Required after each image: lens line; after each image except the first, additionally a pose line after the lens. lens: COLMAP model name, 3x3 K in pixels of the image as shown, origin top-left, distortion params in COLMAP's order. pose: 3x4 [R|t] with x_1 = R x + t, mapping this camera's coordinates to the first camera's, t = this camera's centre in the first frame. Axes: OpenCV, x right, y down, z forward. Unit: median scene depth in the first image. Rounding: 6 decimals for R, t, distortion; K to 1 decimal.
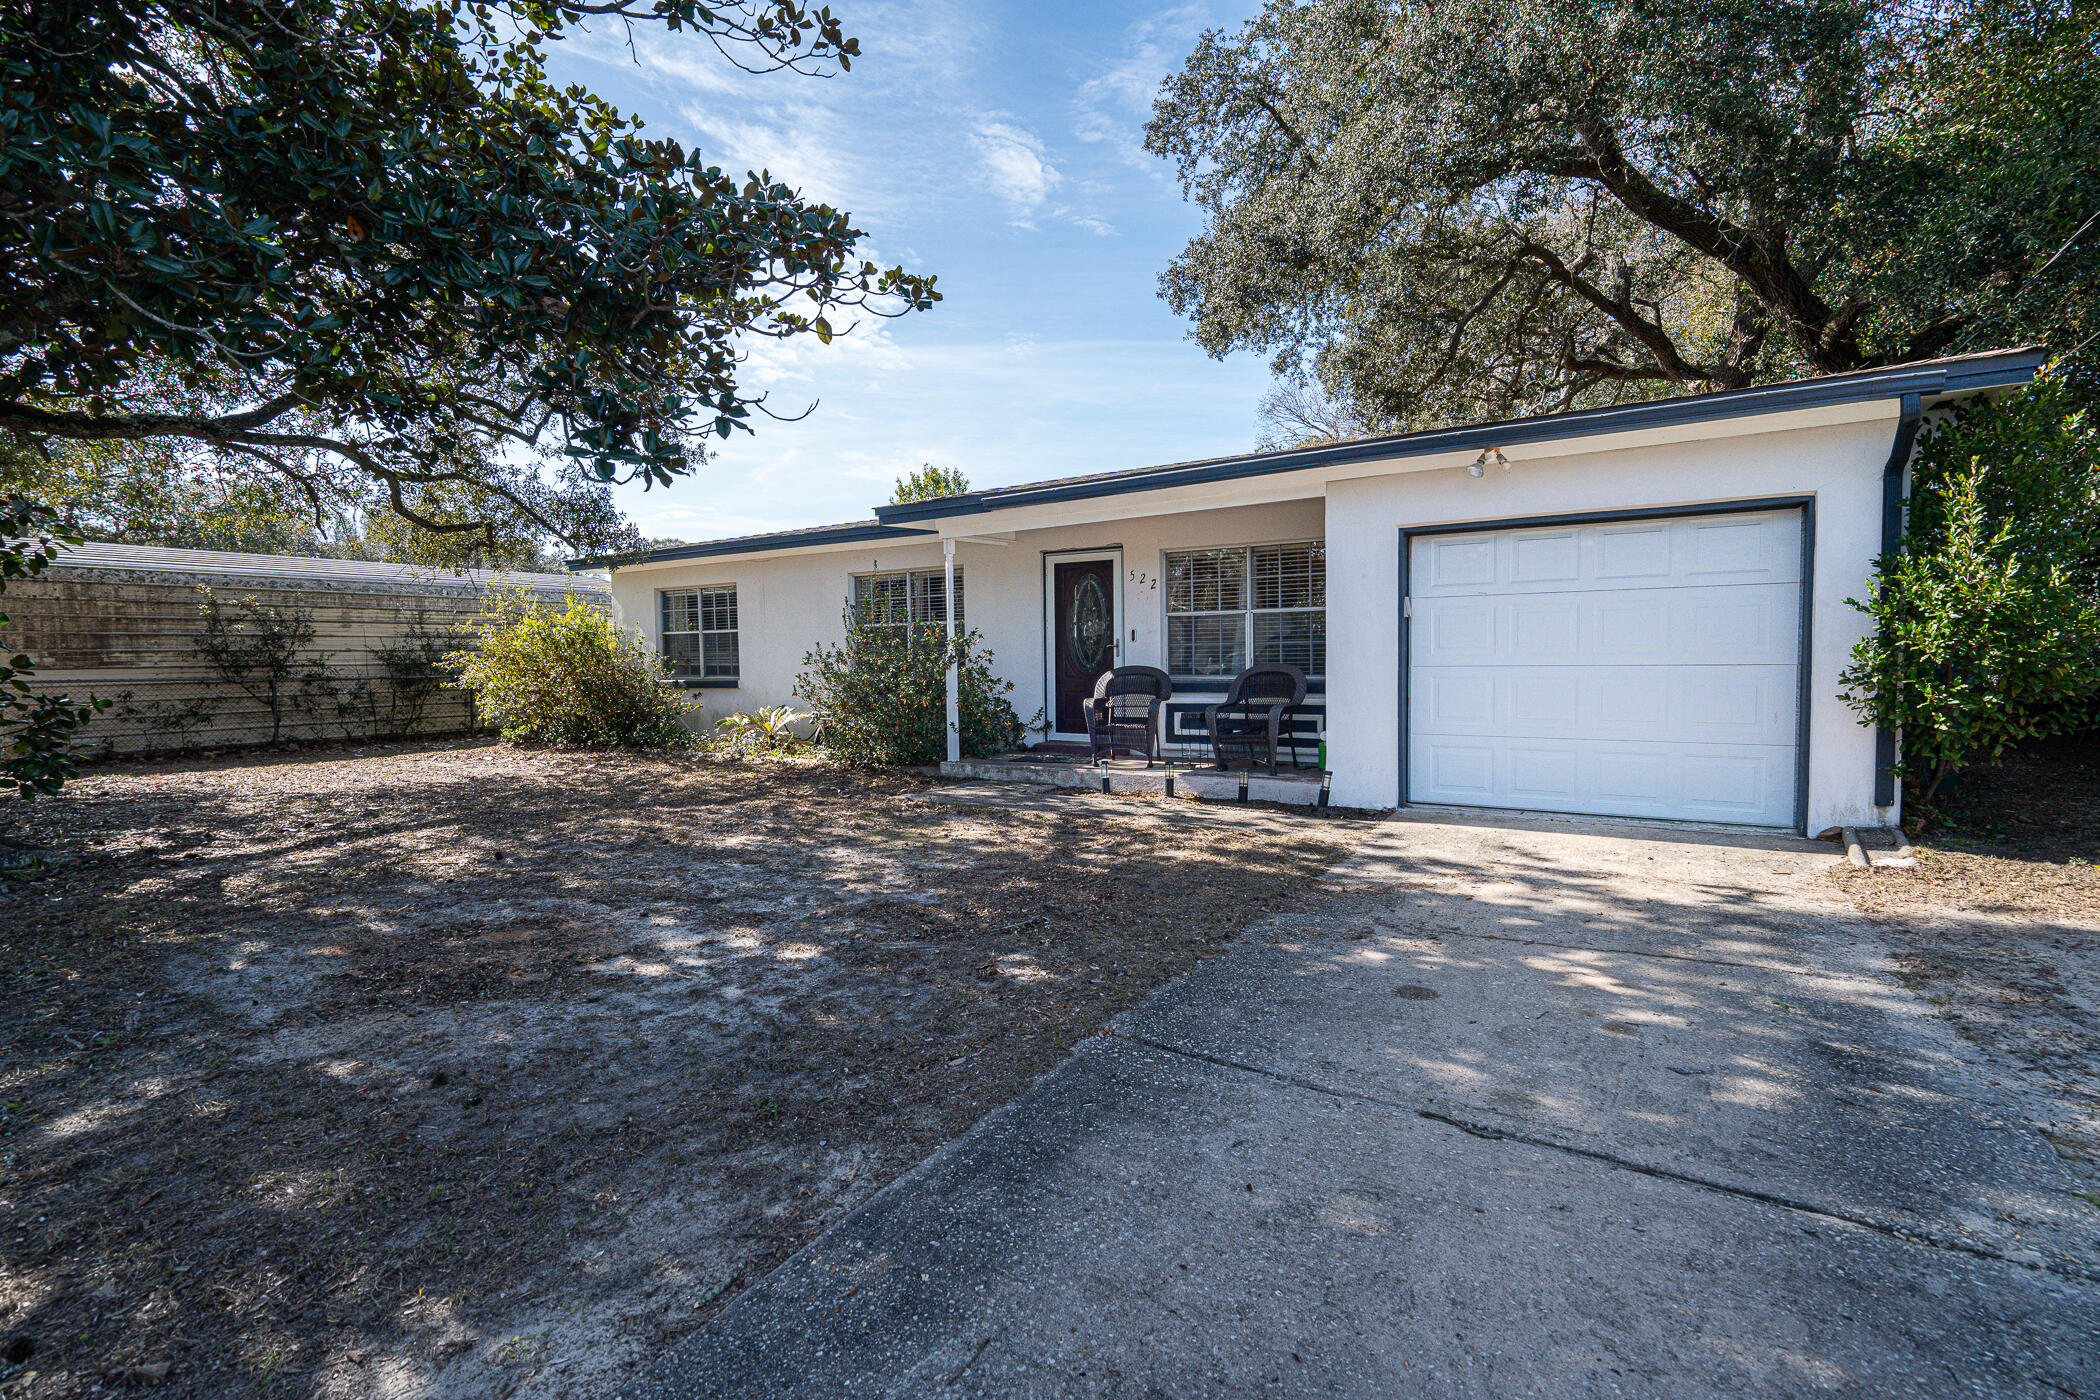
lens RADIAL K [[962.3, 0, 1031.9], [0, 962.3, 708.5], [0, 0, 1]] dist [-0.004540, 0.000237]
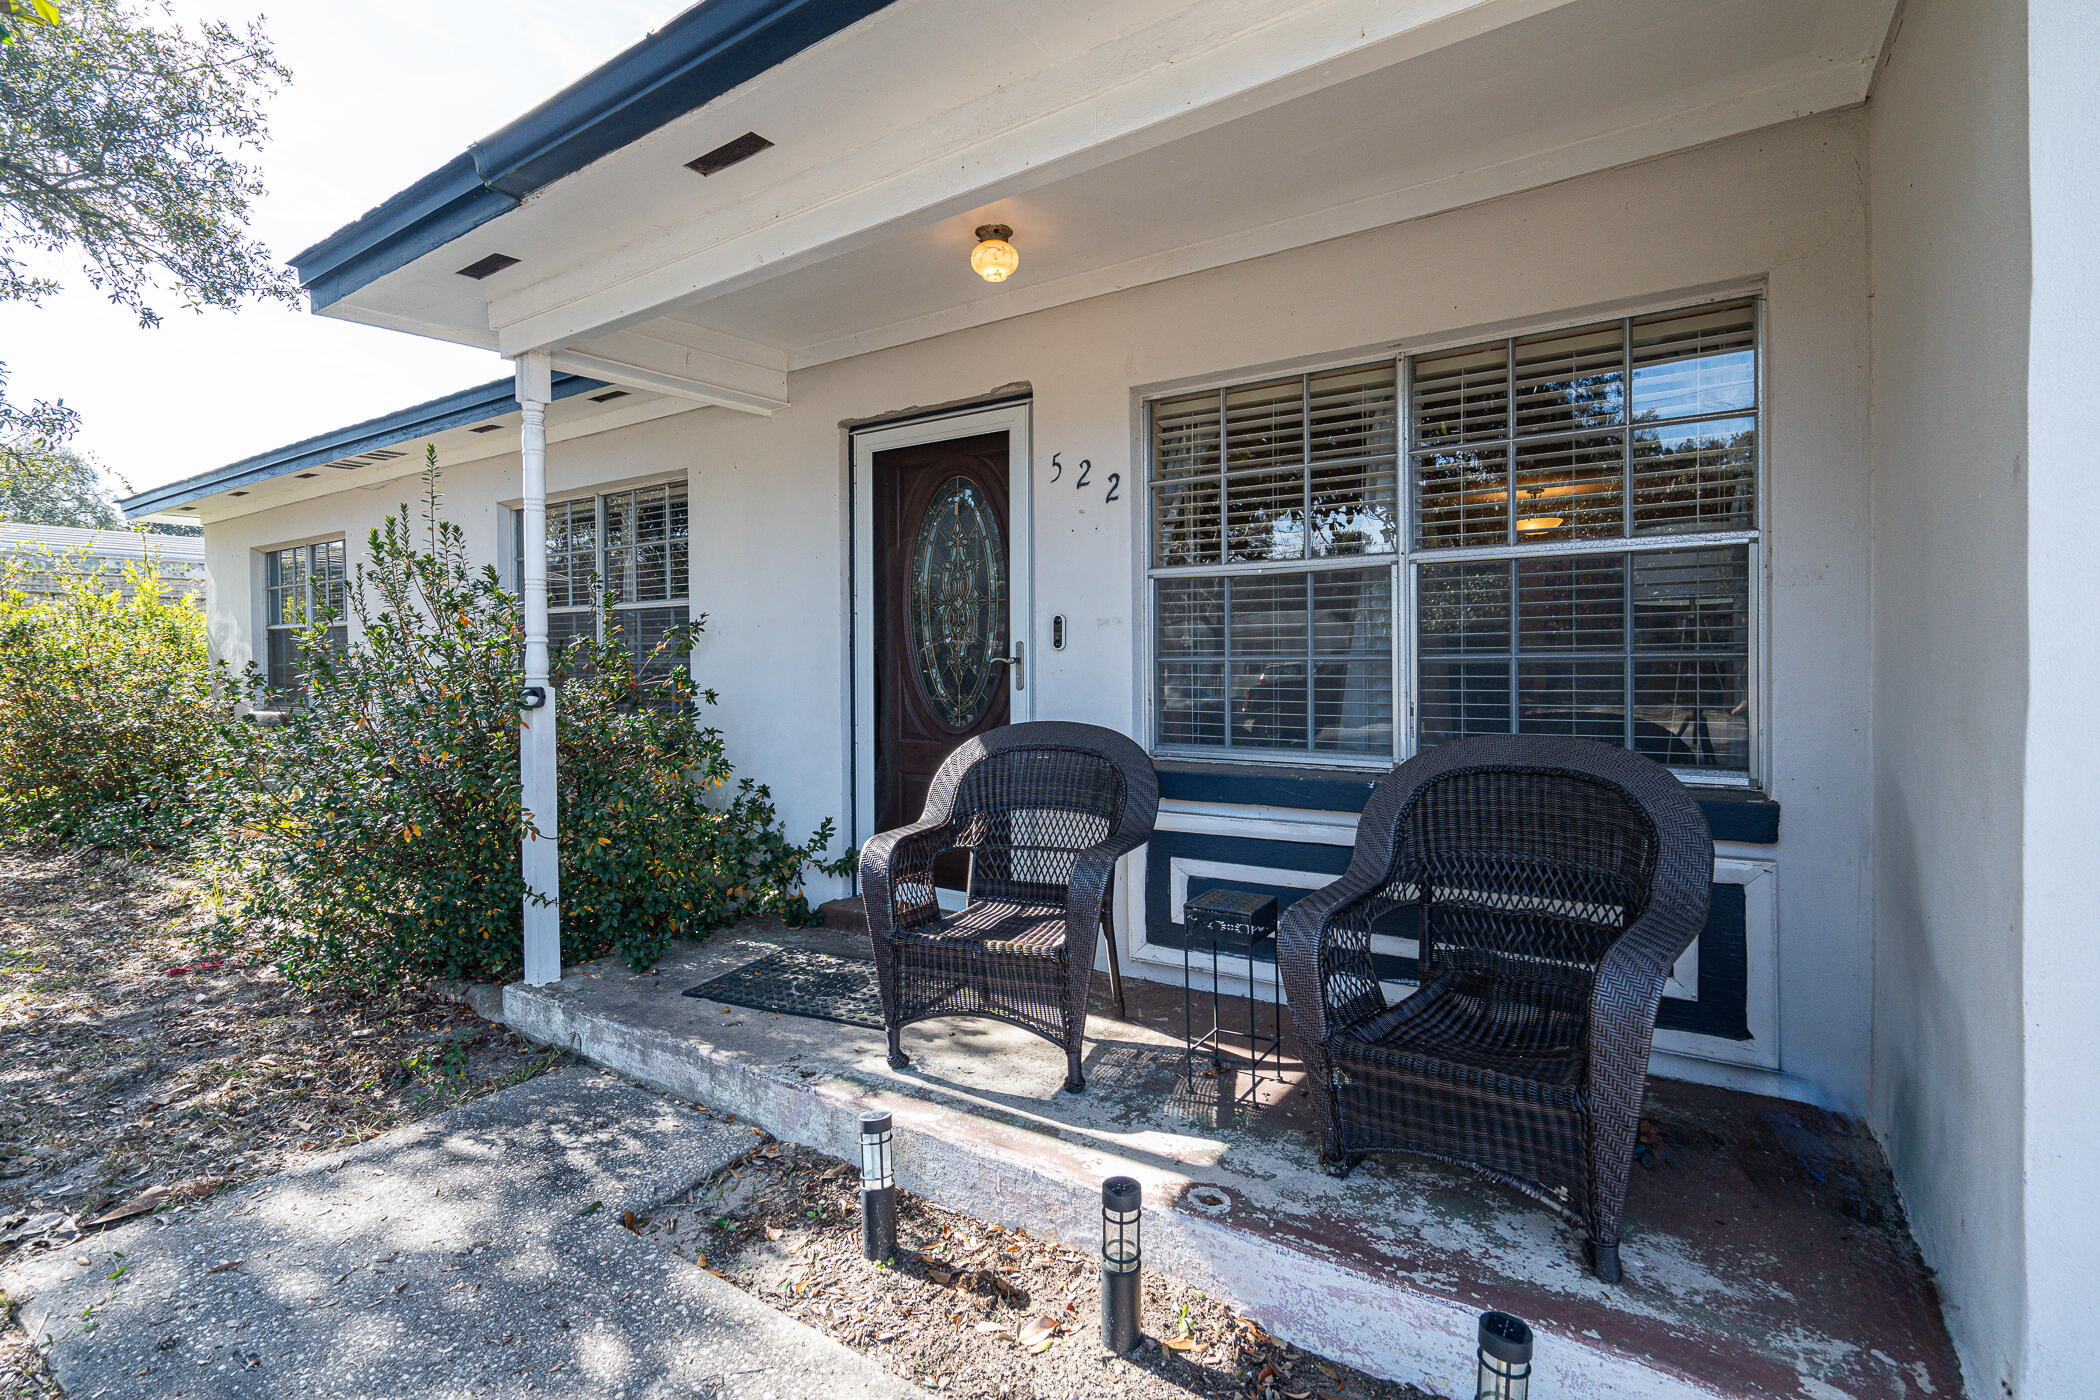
lens RADIAL K [[962.3, 0, 1046.9], [0, 962.3, 682.2], [0, 0, 1]] dist [-0.004540, 0.000237]
pose [[0.999769, 0.017115, 0.013029, 0.099905], [-0.016467, 0.998699, -0.048267, -0.041533], [-0.013838, 0.048041, 0.998749, 0.664188]]
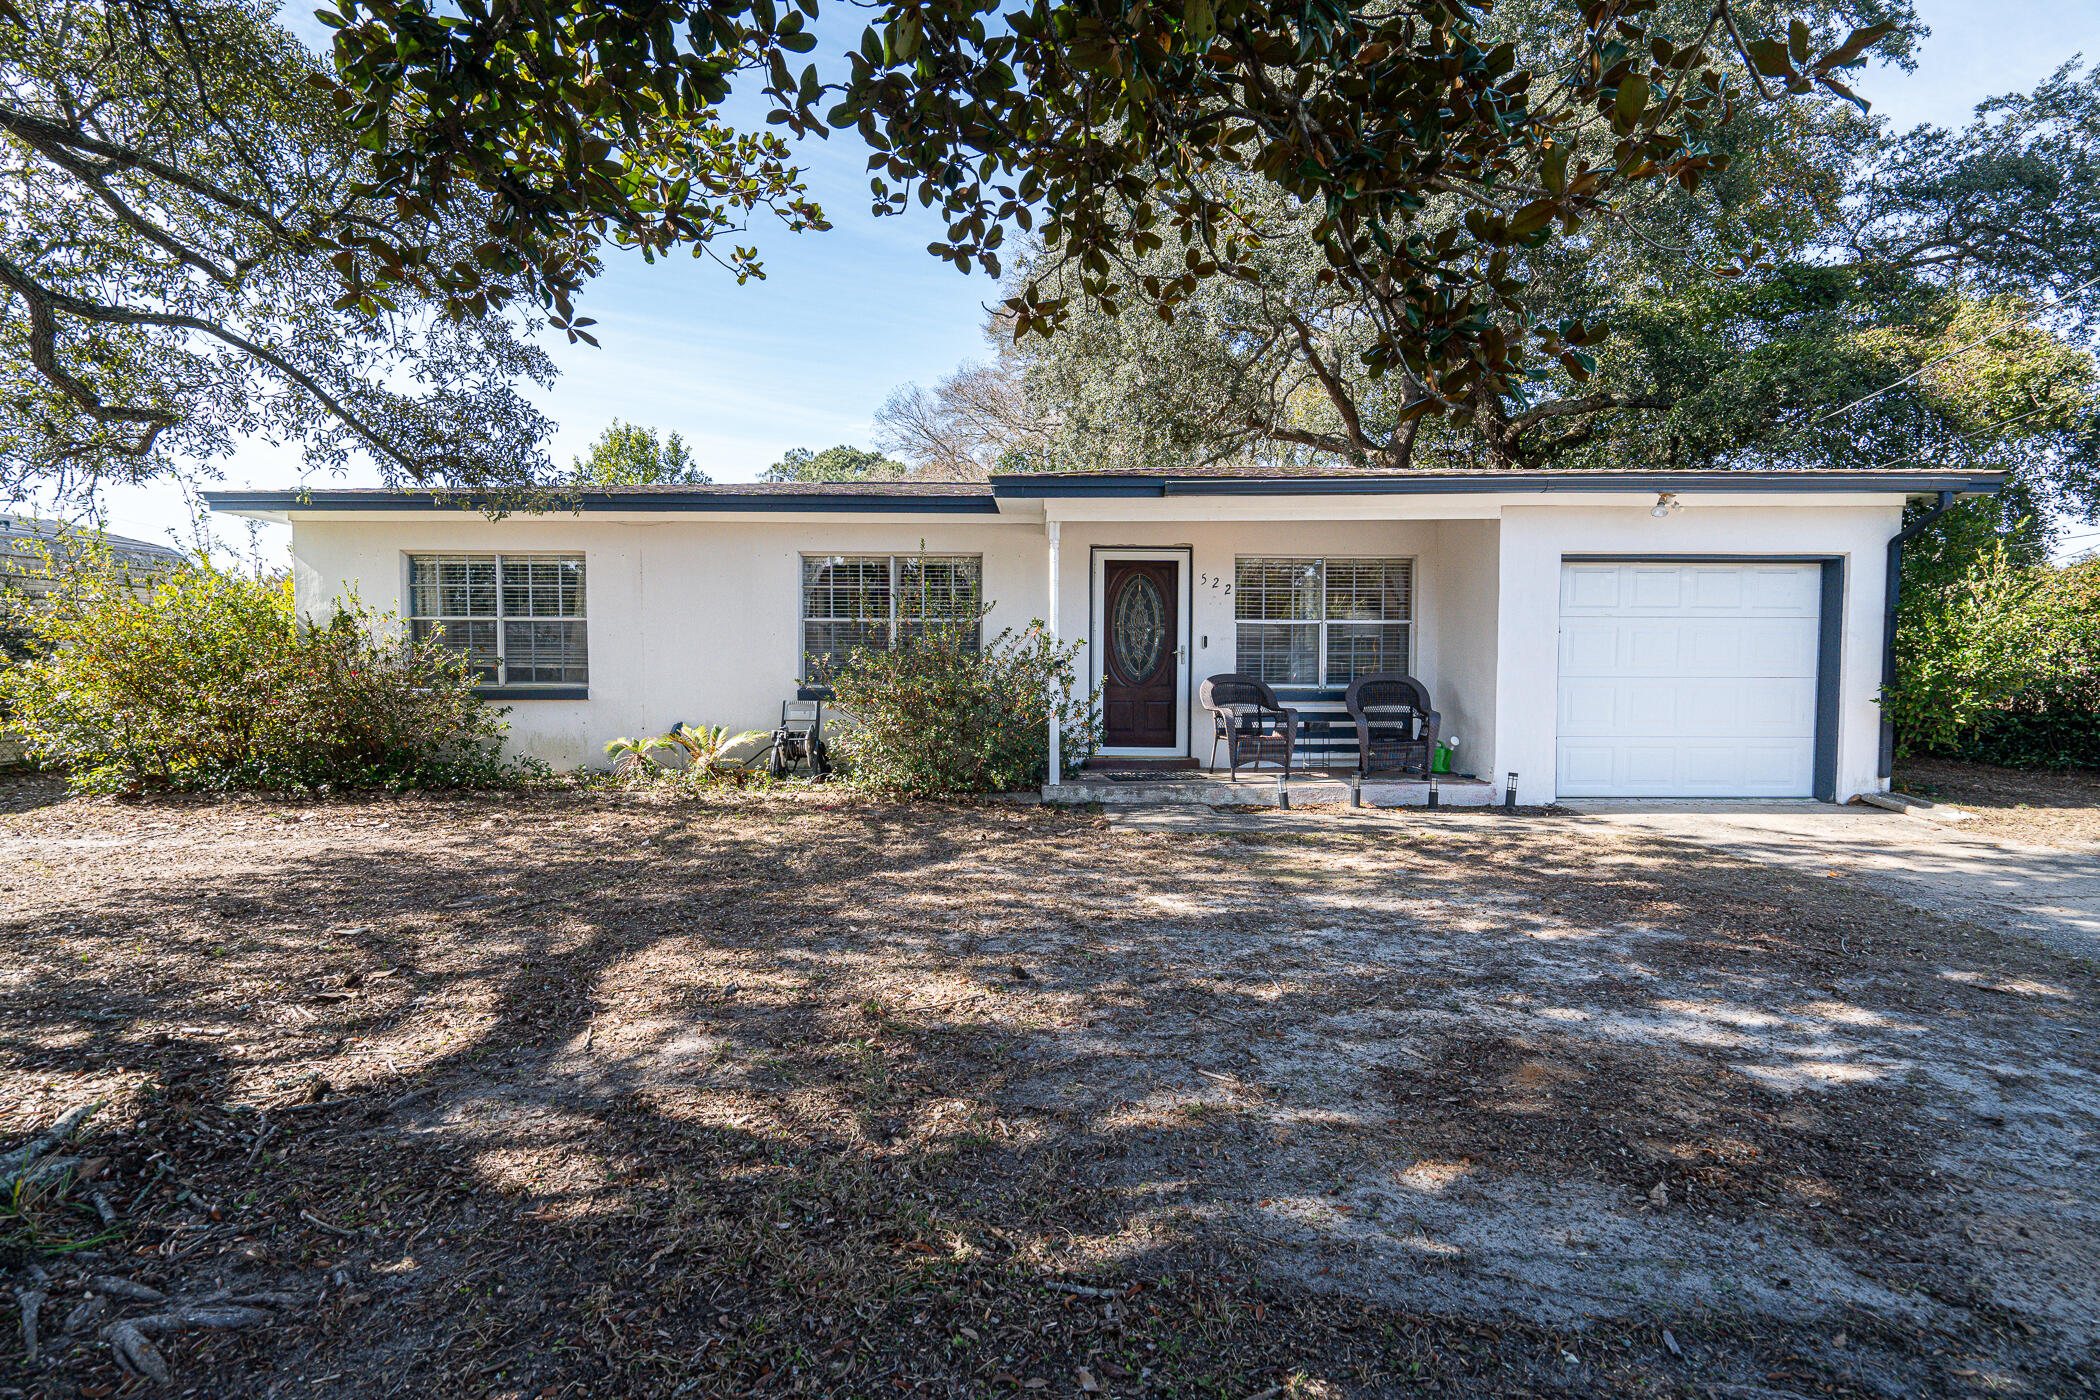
lens RADIAL K [[962.3, 0, 1040.4], [0, 962.3, 709.2], [0, 0, 1]] dist [-0.004540, 0.000237]
pose [[0.833704, -0.011719, 0.552088, -0.575170], [0.016069, 0.999866, -0.003043, -0.009362], [-0.551978, 0.011408, 0.833781, 0.306951]]
